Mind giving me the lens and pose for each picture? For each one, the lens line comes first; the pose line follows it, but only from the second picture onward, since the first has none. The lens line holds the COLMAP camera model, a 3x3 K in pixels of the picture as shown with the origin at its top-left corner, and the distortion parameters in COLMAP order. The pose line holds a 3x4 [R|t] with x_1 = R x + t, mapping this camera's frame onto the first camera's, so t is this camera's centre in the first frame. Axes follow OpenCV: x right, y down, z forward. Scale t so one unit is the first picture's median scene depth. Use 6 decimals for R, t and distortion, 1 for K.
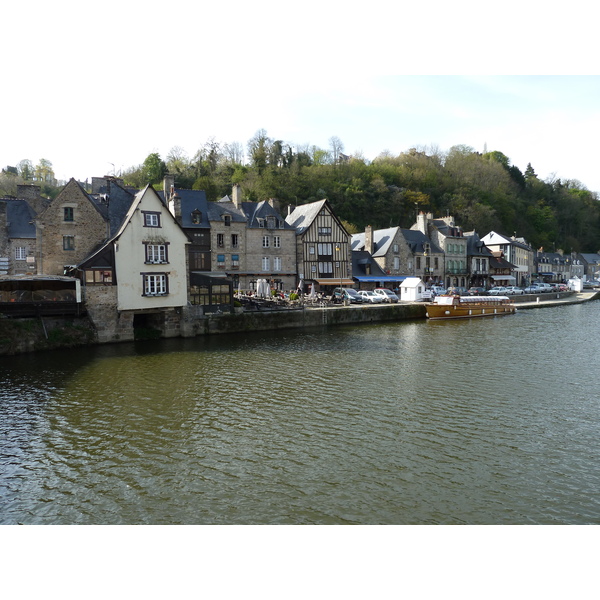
lens RADIAL K [[465.0, 0, 302.1], [0, 465.0, 305.2], [0, 0, 1]] dist [-0.025745, 0.006347]
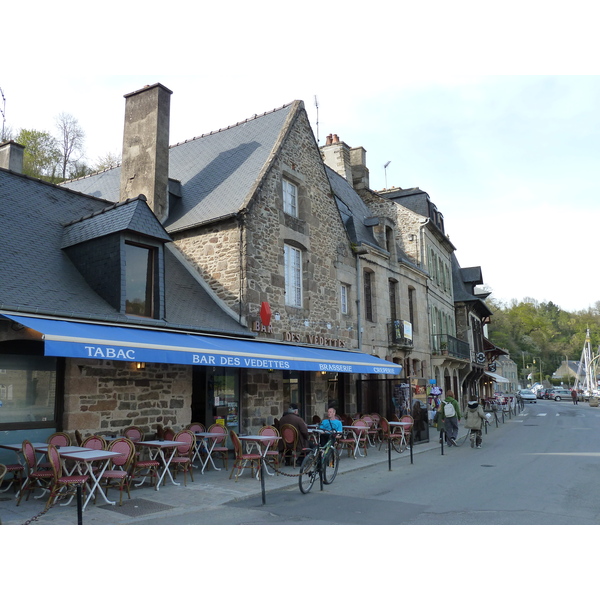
lens RADIAL K [[597.6, 0, 298.2], [0, 597.6, 299.0], [0, 0, 1]] dist [0.005541, 0.000000]
pose [[0.913617, 0.054826, 0.402861, 0.187674], [0.035430, 0.976361, -0.213221, -0.052628], [-0.405028, 0.209076, 0.890078, 1.363389]]
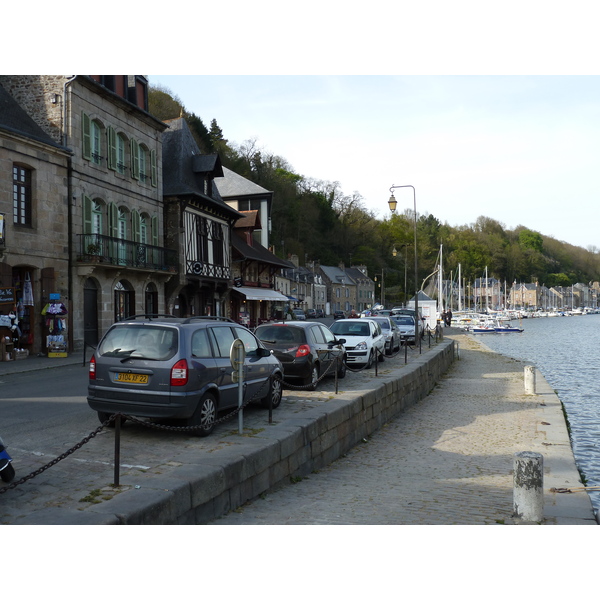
lens RADIAL K [[688.8, 0, 301.7], [0, 688.8, 301.5], [0, 0, 1]] dist [-0.024796, 0.000000]
pose [[0.815146, 0.006408, 0.579220, 0.414326], [0.040799, 0.996820, -0.068445, -0.049737], [-0.577816, 0.079424, 0.812293, 1.344696]]
